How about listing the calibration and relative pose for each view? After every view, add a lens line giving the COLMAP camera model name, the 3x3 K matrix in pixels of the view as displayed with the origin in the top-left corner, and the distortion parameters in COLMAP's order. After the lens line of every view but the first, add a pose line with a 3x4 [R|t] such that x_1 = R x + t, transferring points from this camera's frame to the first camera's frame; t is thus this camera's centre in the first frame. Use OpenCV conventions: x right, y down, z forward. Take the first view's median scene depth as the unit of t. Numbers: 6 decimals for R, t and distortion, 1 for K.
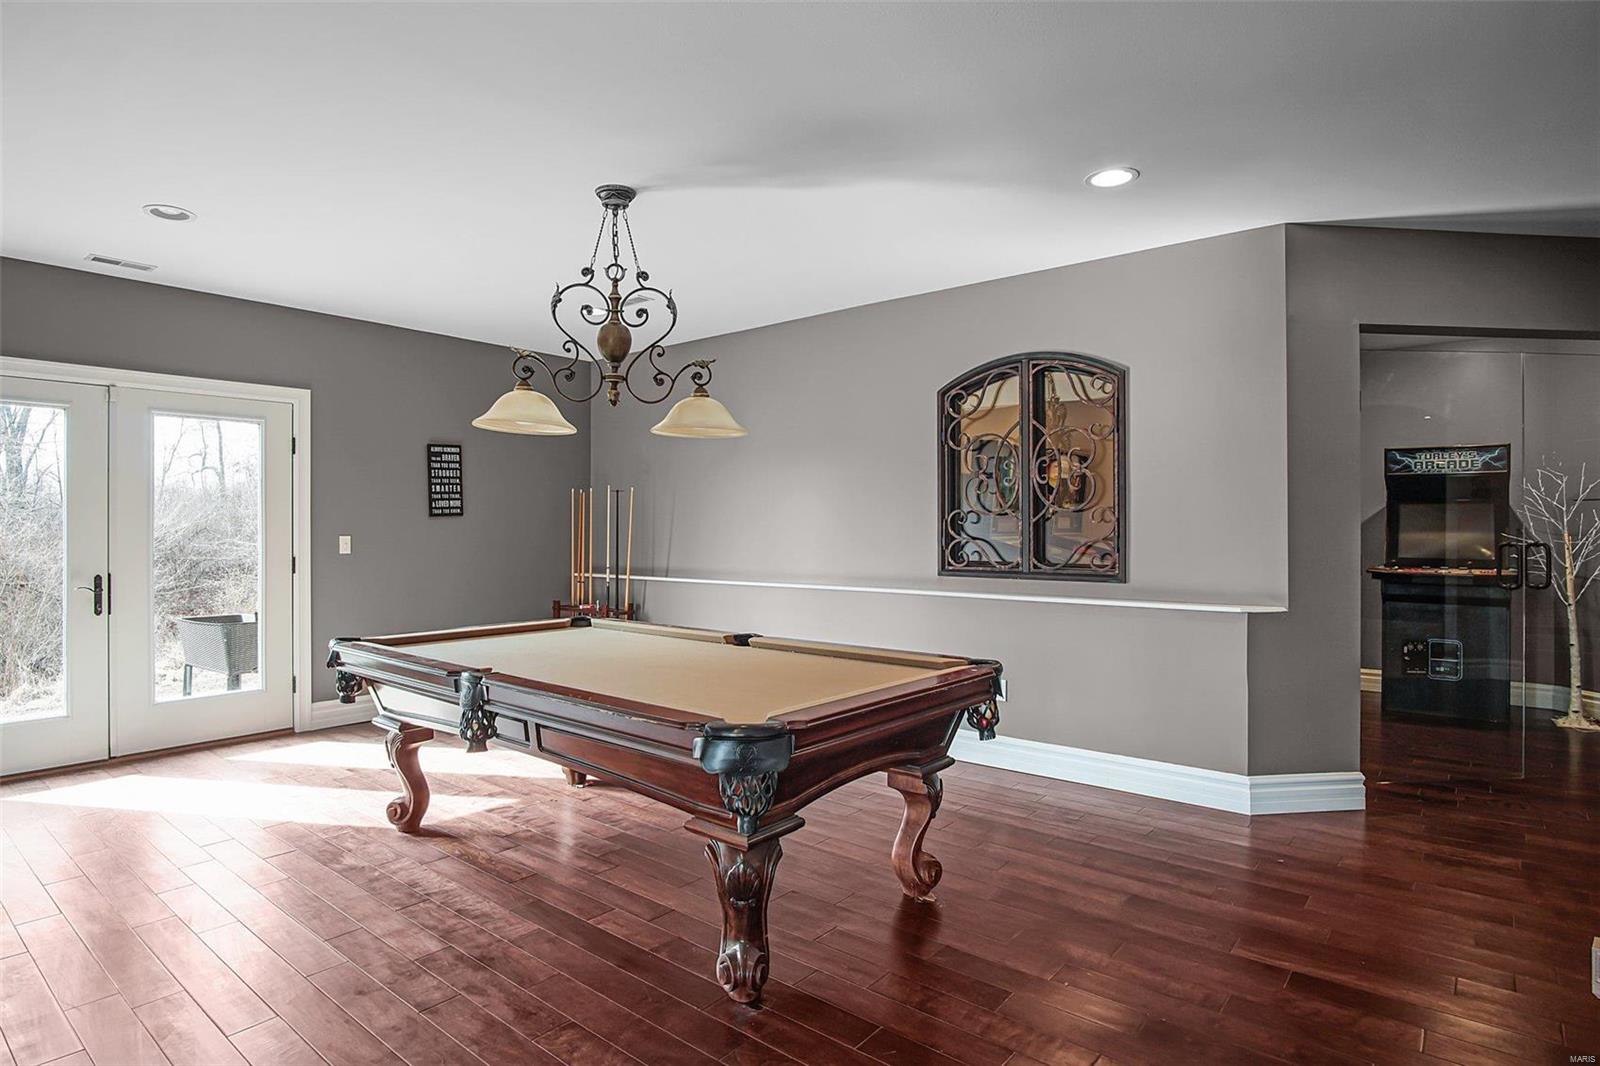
lens RADIAL K [[867.5, 0, 798.6], [0, 867.5, 527.2], [0, 0, 1]] dist [-0.031011, 0.002318]
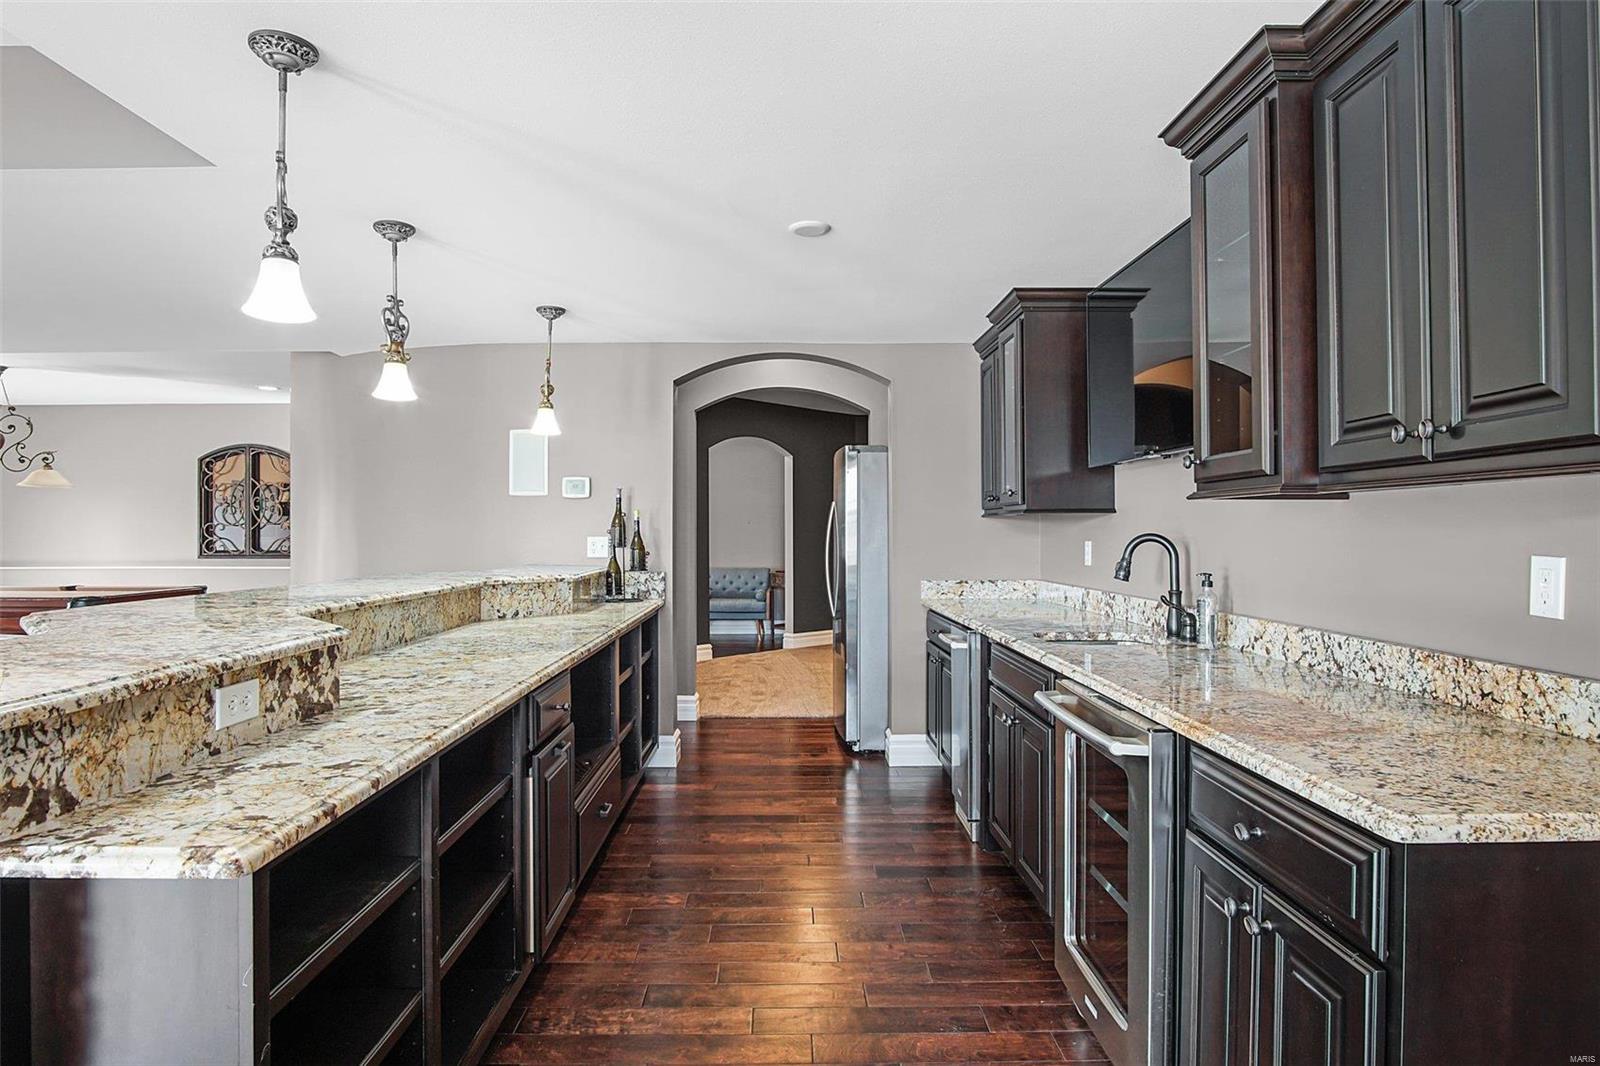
lens RADIAL K [[867.5, 0, 793.9], [0, 867.5, 526.1], [0, 0, 1]] dist [-0.031011, 0.002318]
pose [[0.768871, 0.000633, 0.639403, -0.028361], [0.003476, 0.999981, -0.005169, 0.000666], [-0.639394, 0.006197, 0.768854, -1.248814]]
